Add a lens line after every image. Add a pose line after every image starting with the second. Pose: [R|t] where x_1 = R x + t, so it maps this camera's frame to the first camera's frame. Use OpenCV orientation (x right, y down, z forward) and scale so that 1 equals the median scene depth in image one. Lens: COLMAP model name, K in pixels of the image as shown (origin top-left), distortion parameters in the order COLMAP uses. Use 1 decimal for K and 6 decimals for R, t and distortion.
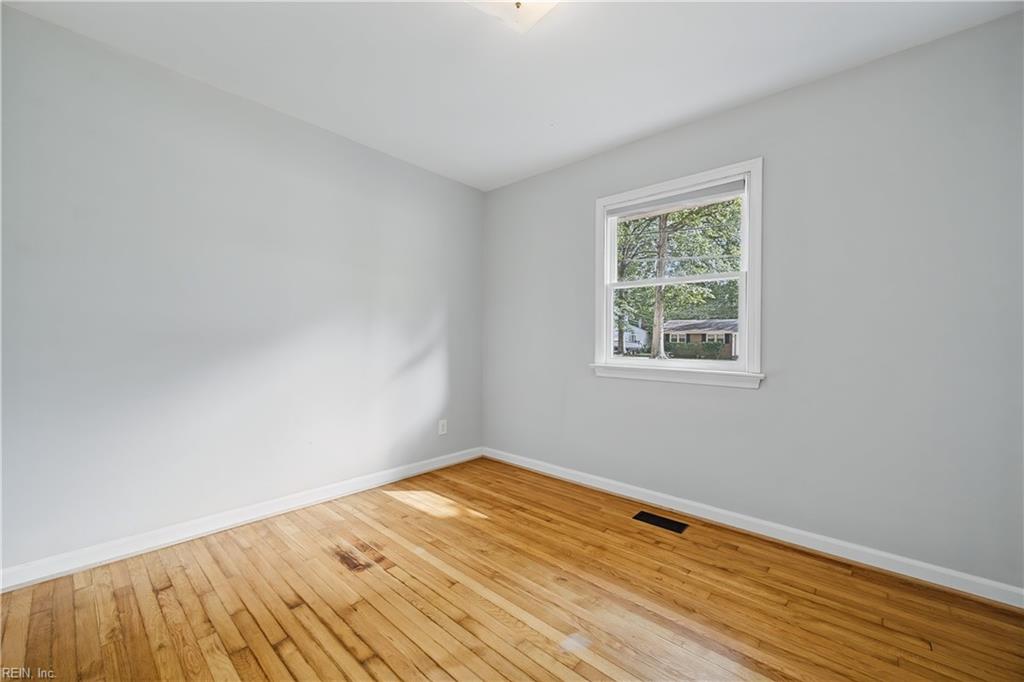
lens RADIAL K [[402.0, 0, 512.3], [0, 402.0, 338.7], [0, 0, 1]] dist [0.000503, -0.001334]
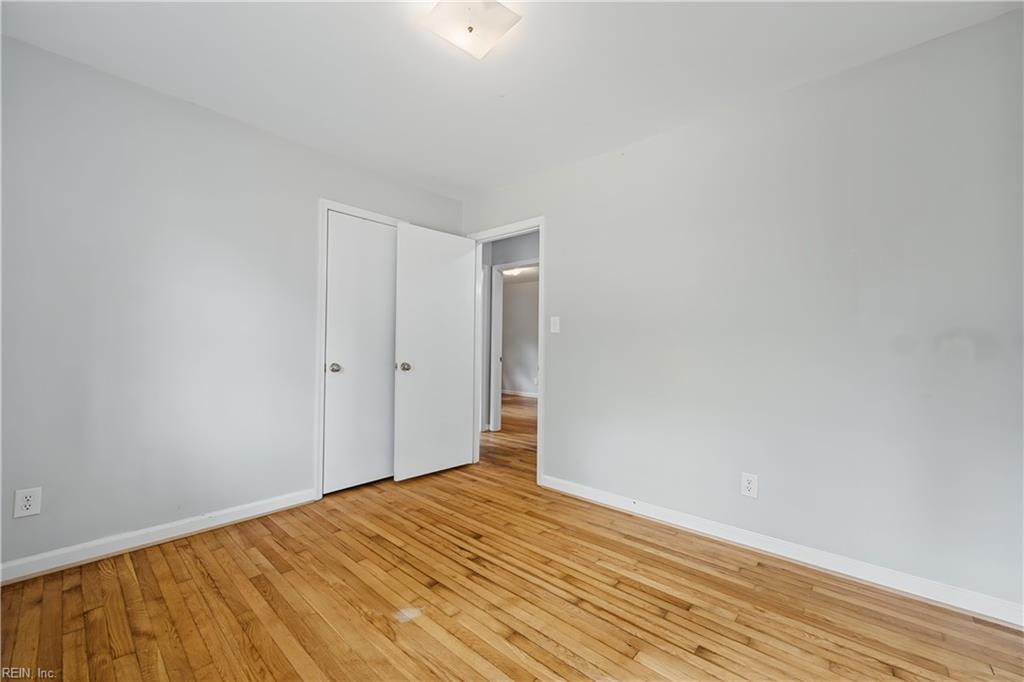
lens RADIAL K [[402.0, 0, 509.0], [0, 402.0, 342.4], [0, 0, 1]] dist [0.000503, -0.001334]
pose [[-0.999754, -0.022170, -0.000545, -0.115119], [-0.022168, 0.999745, -0.004279, -0.006112], [0.000640, -0.004266, -0.999991, 2.205914]]
